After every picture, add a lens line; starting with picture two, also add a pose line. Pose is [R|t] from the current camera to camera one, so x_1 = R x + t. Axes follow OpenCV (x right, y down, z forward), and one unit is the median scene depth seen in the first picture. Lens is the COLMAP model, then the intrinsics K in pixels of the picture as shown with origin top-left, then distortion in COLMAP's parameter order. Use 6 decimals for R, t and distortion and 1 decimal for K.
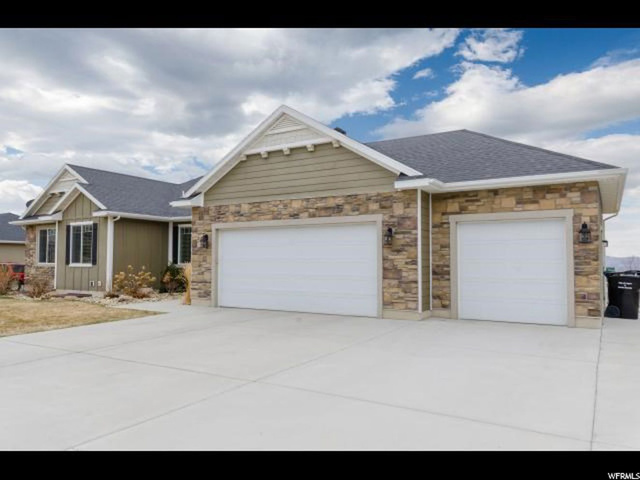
lens RADIAL K [[463.9, 0, 318.1], [0, 463.9, 240.7], [0, 0, 1]] dist [-0.002149, 0.002814]
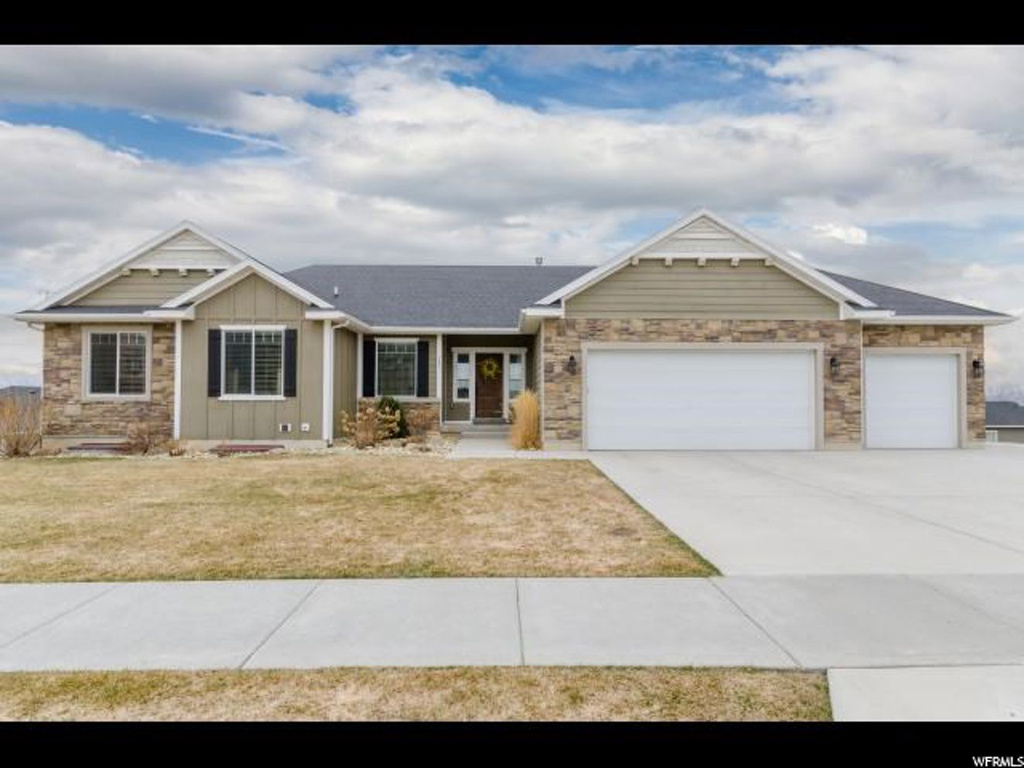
lens RADIAL K [[620.2, 0, 509.6], [0, 620.2, 388.1], [0, 0, 1]] dist [-0.000540, 0.000401]
pose [[0.850476, 0.011726, 0.525883, -0.972271], [-0.024830, 0.999532, 0.017869, 0.026543], [-0.525428, -0.028255, 0.850369, 0.219164]]
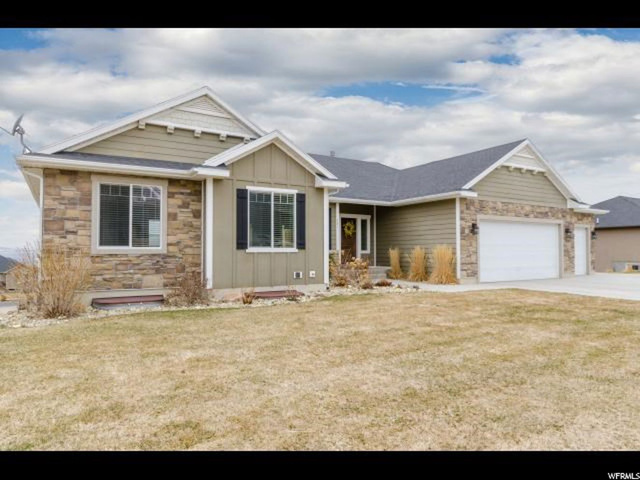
lens RADIAL K [[449.5, 0, 323.2], [0, 449.5, 239.8], [0, 0, 1]] dist [-0.007098, -0.000530]
pose [[0.440544, 0.023965, 0.897411, -1.619296], [-0.036993, 0.999279, -0.008525, 0.059901], [-0.896969, -0.029443, 0.441113, 0.949211]]
